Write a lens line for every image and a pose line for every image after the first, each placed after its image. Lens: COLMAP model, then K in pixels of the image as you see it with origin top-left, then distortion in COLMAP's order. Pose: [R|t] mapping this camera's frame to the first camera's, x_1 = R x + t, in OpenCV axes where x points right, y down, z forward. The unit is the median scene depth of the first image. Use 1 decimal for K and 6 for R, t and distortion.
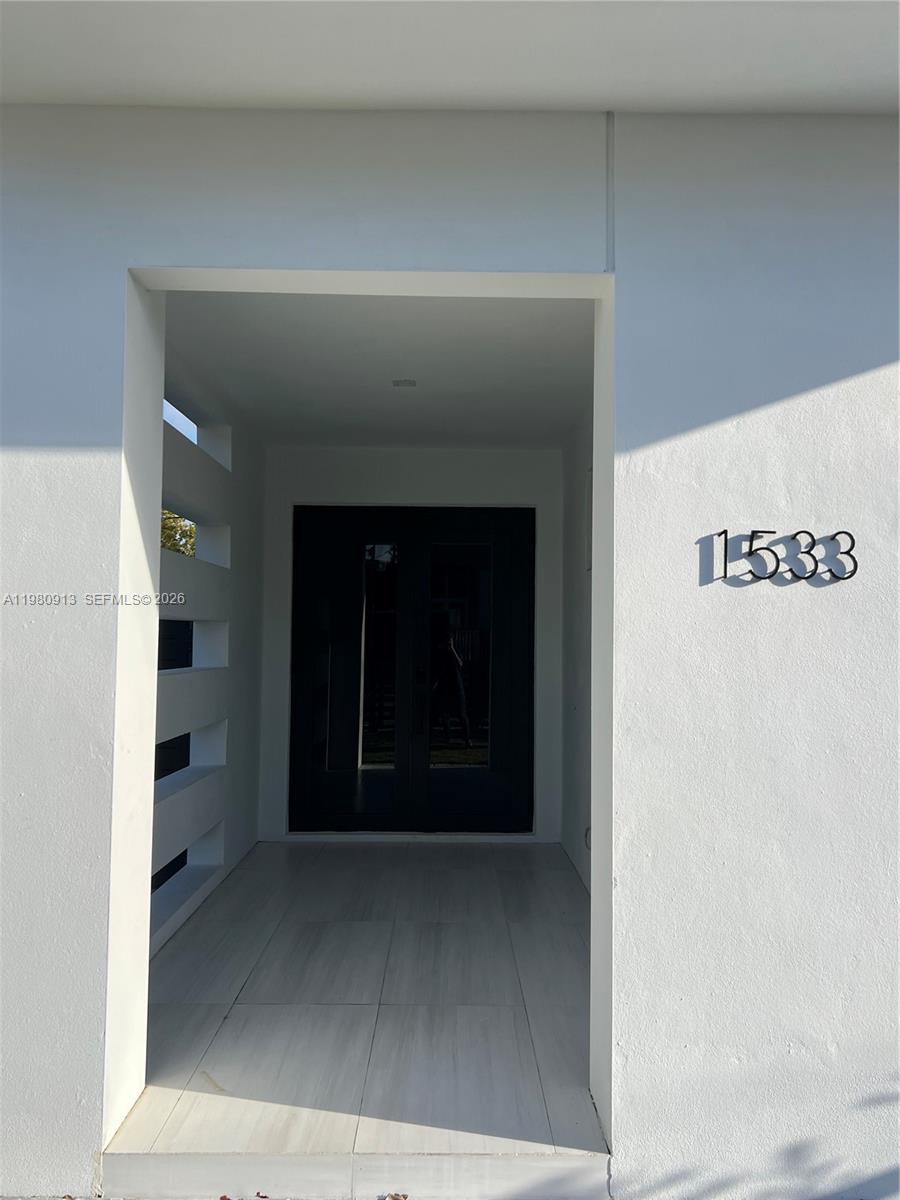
lens RADIAL K [[996.9, 0, 450.0], [0, 996.9, 600.0], [0, 0, 1]] dist [0.038747, -0.000479]
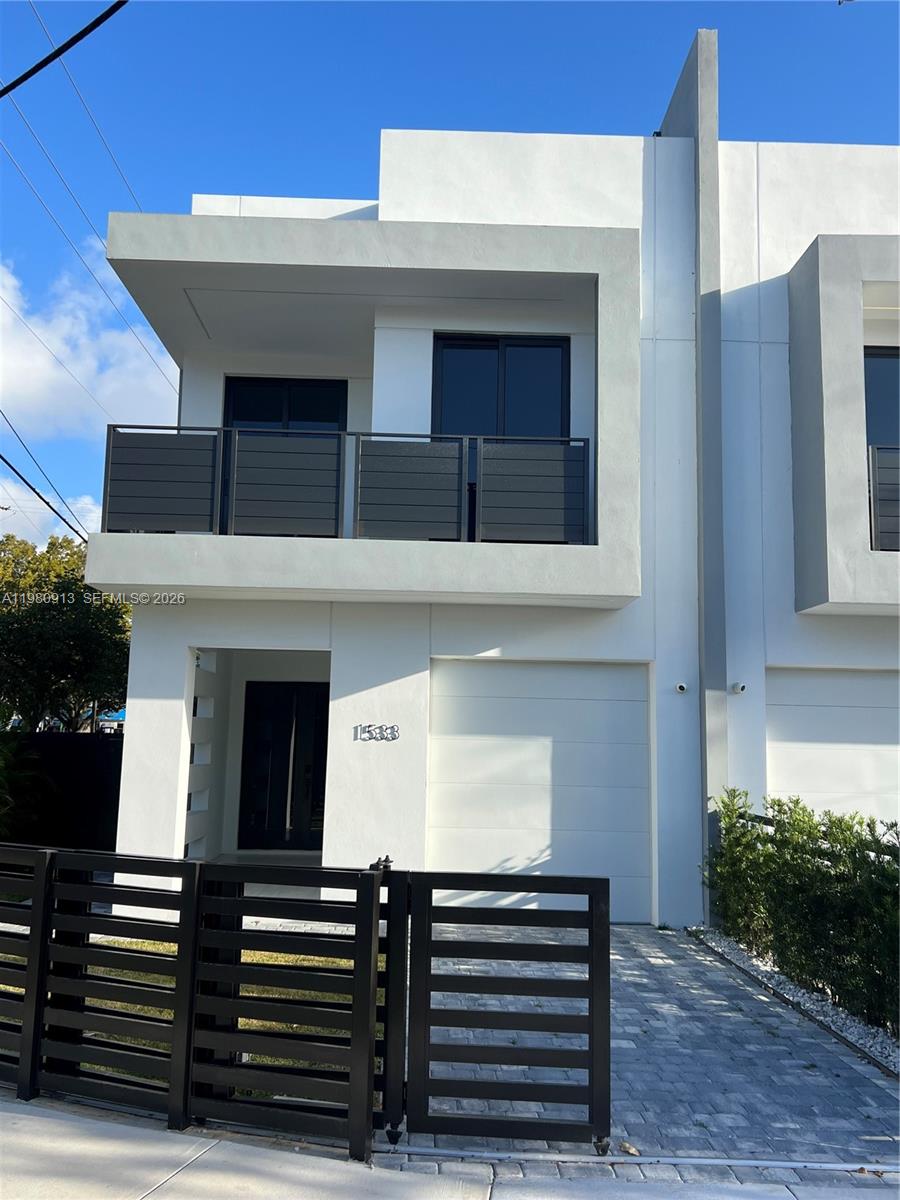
lens RADIAL K [[996.9, 0, 450.0], [0, 996.9, 600.0], [0, 0, 1]] dist [0.038747, -0.000479]
pose [[0.999717, 0.015286, 0.018216, 0.508123], [-0.013393, 0.994912, -0.099851, -0.155827], [-0.019650, 0.099578, 0.994836, -2.424234]]
